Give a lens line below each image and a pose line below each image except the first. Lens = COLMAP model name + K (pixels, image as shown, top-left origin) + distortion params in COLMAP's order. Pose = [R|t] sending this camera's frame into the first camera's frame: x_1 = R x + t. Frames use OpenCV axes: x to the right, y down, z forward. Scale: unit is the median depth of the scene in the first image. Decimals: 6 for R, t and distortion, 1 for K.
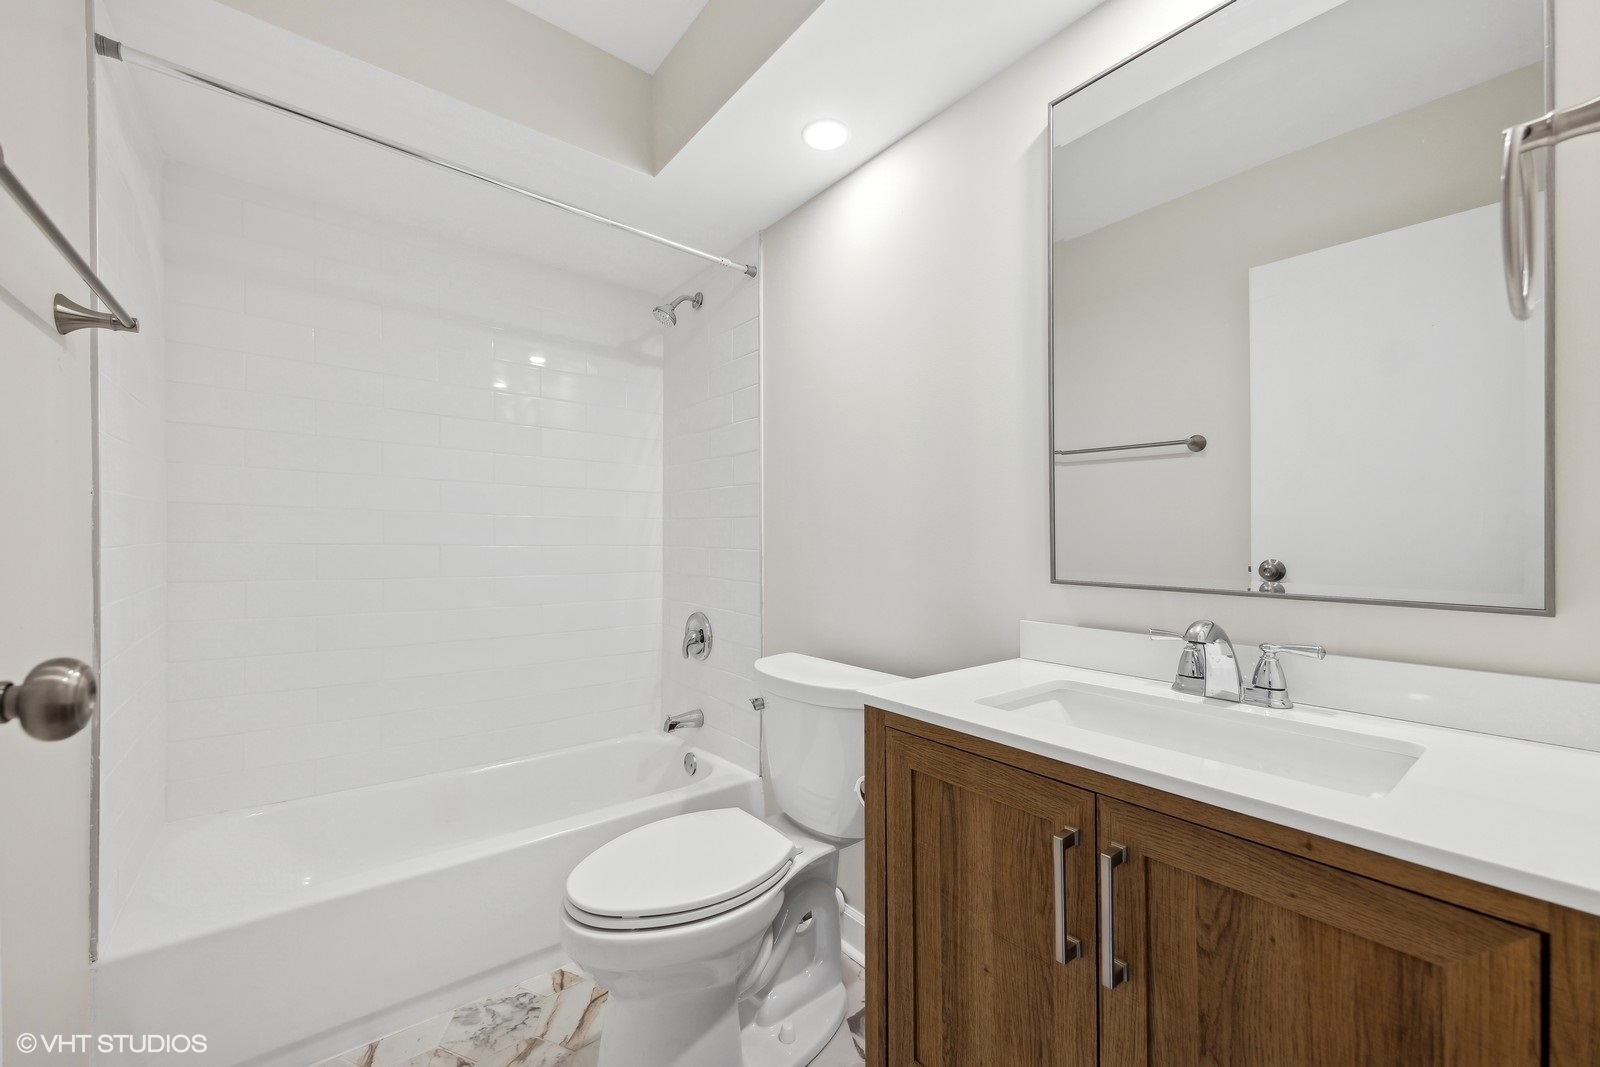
lens RADIAL K [[621.8, 0, 797.6], [0, 621.8, 523.7], [0, 0, 1]] dist [0.000211, -0.000467]
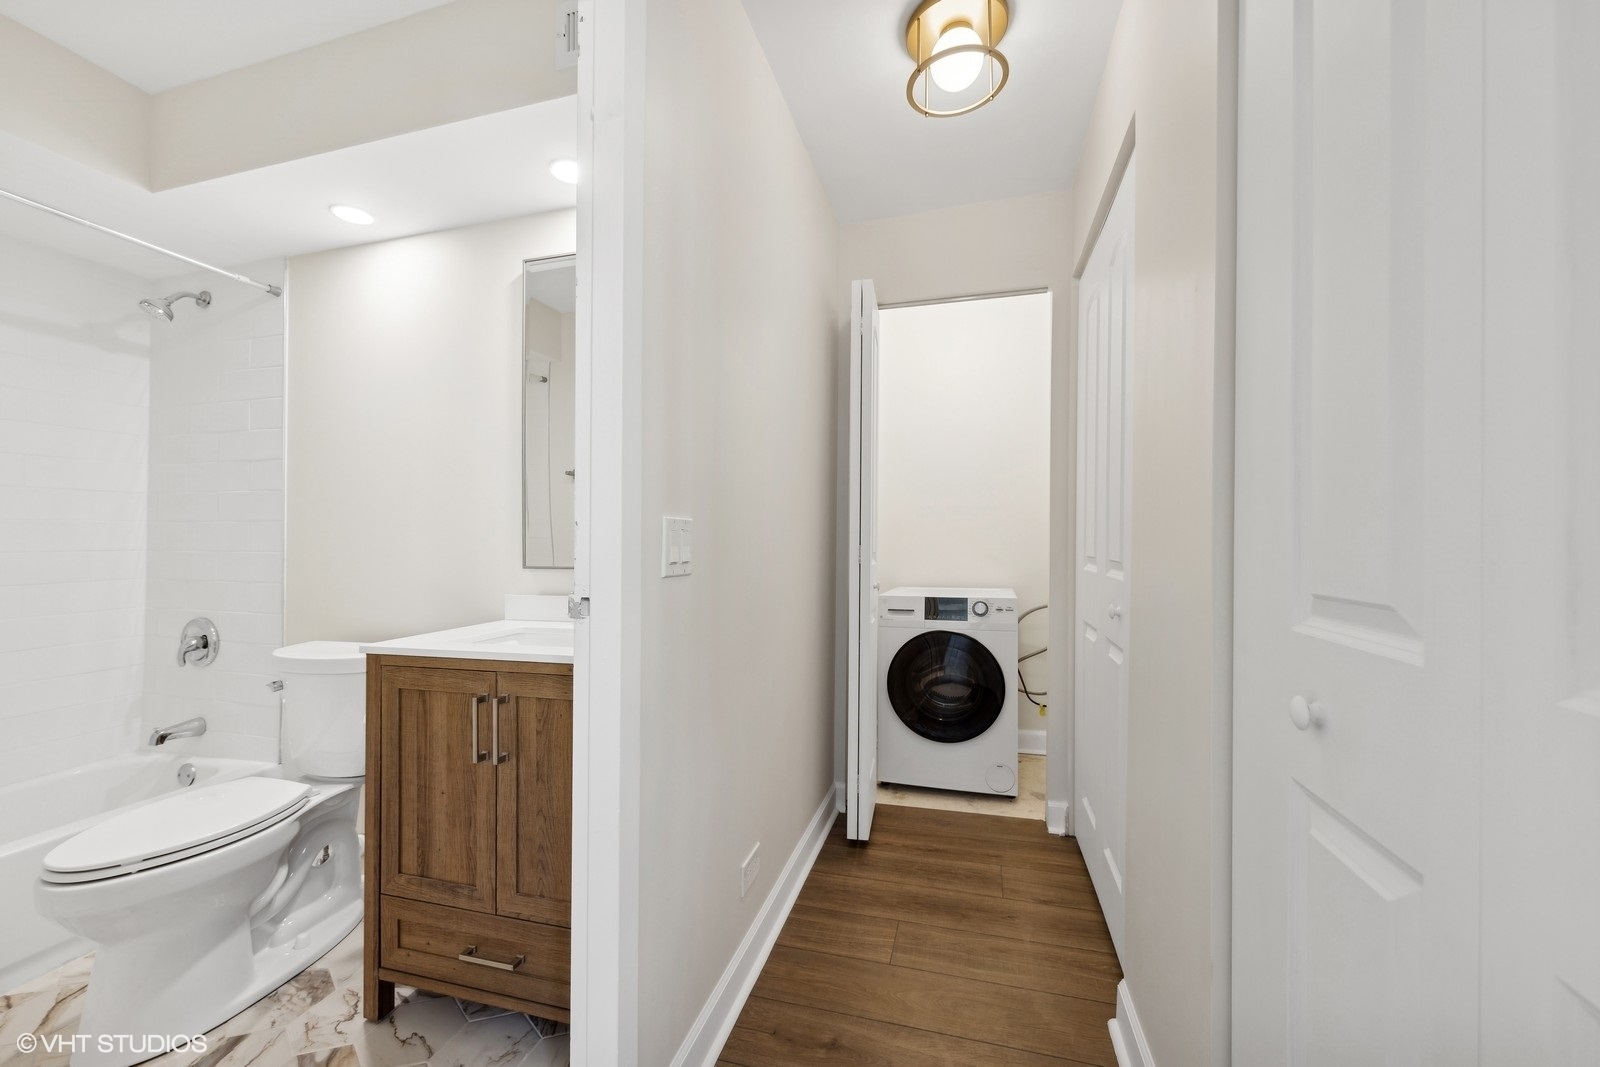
lens RADIAL K [[621.8, 0, 797.6], [0, 621.8, 523.7], [0, 0, 1]] dist [0.000211, -0.000467]
pose [[0.812724, 0.010156, 0.582560, 0.079073], [-0.008415, 0.999948, -0.005692, -0.018351], [-0.582588, -0.000276, 0.812768, -0.815918]]
